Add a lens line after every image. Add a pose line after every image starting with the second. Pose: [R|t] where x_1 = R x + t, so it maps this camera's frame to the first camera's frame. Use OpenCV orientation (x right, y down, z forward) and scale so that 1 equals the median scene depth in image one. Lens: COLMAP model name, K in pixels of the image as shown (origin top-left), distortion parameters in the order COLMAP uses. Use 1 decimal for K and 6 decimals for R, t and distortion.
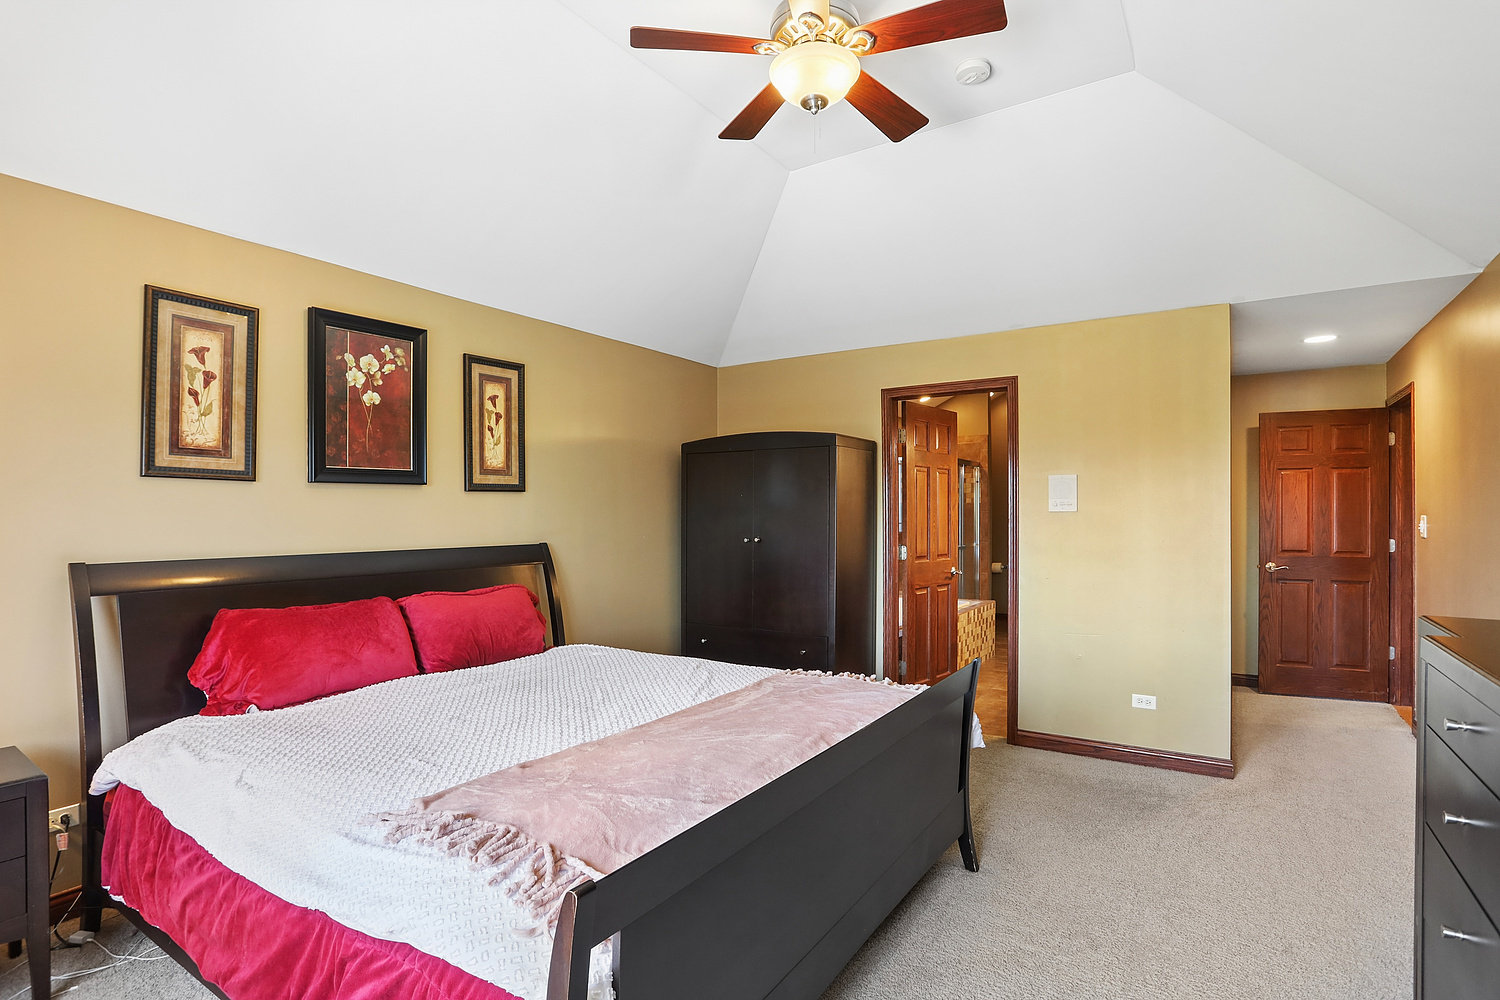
lens RADIAL K [[747.3, 0, 749.9], [0, 747.3, 503.6], [0, 0, 1]] dist [-0.059484, 0.022768]
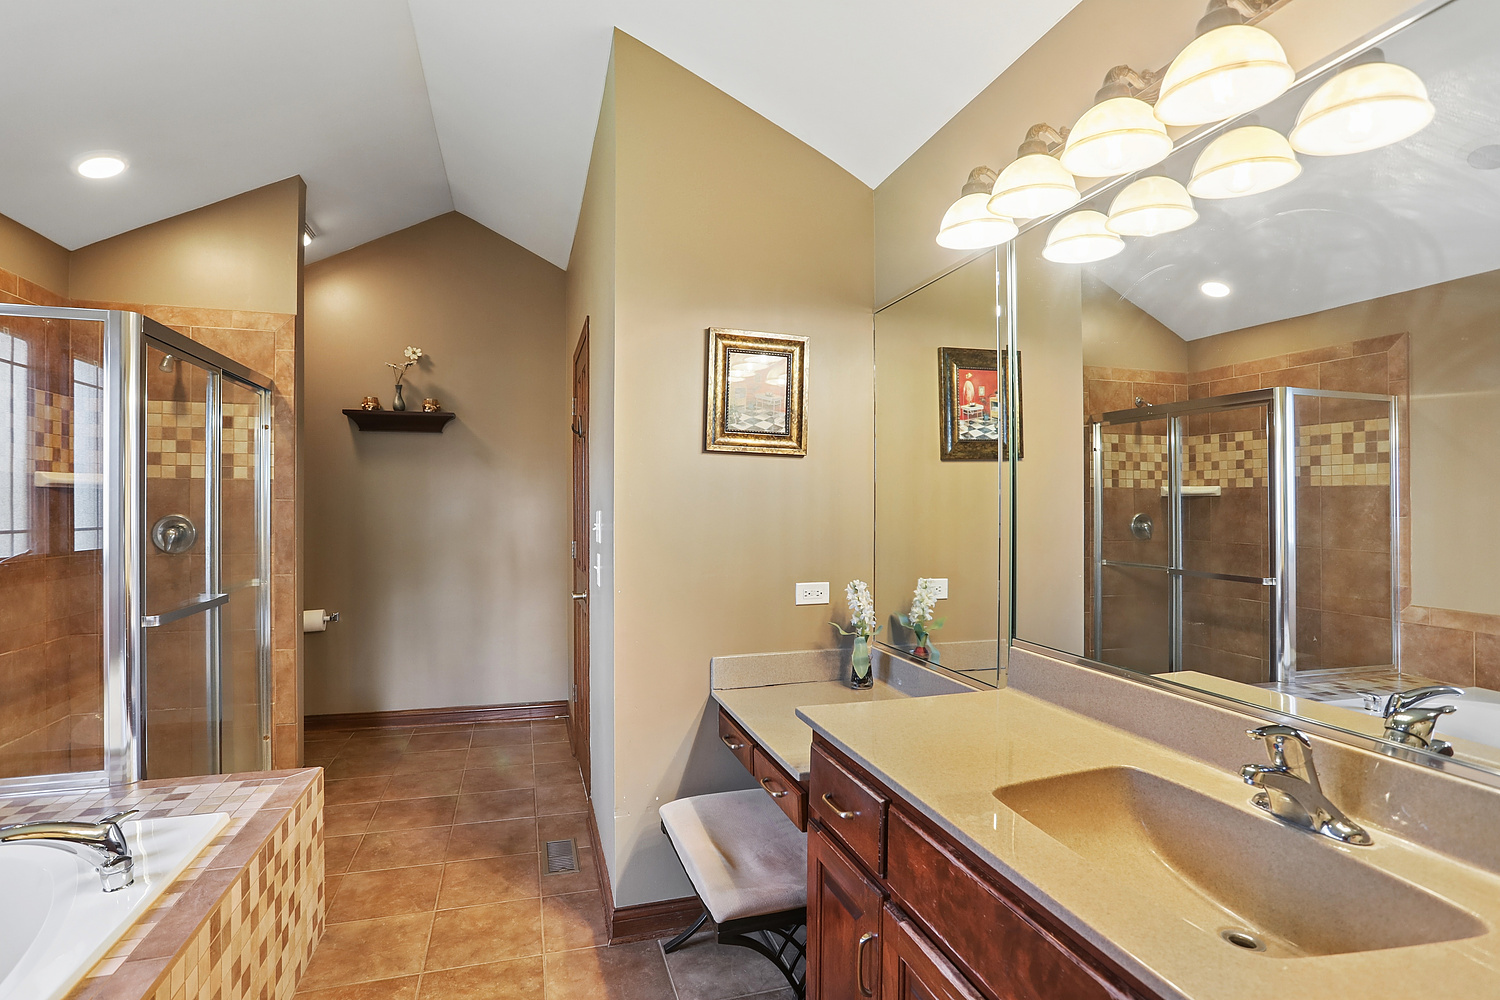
lens RADIAL K [[747.3, 0, 751.9], [0, 747.3, 500.0], [0, 0, 1]] dist [-0.059484, 0.022768]
pose [[0.645090, 0.000836, 0.764106, 0.172689], [-0.003753, 0.999991, 0.002074, 0.008448], [-0.764097, -0.004205, 0.645088, 0.539649]]
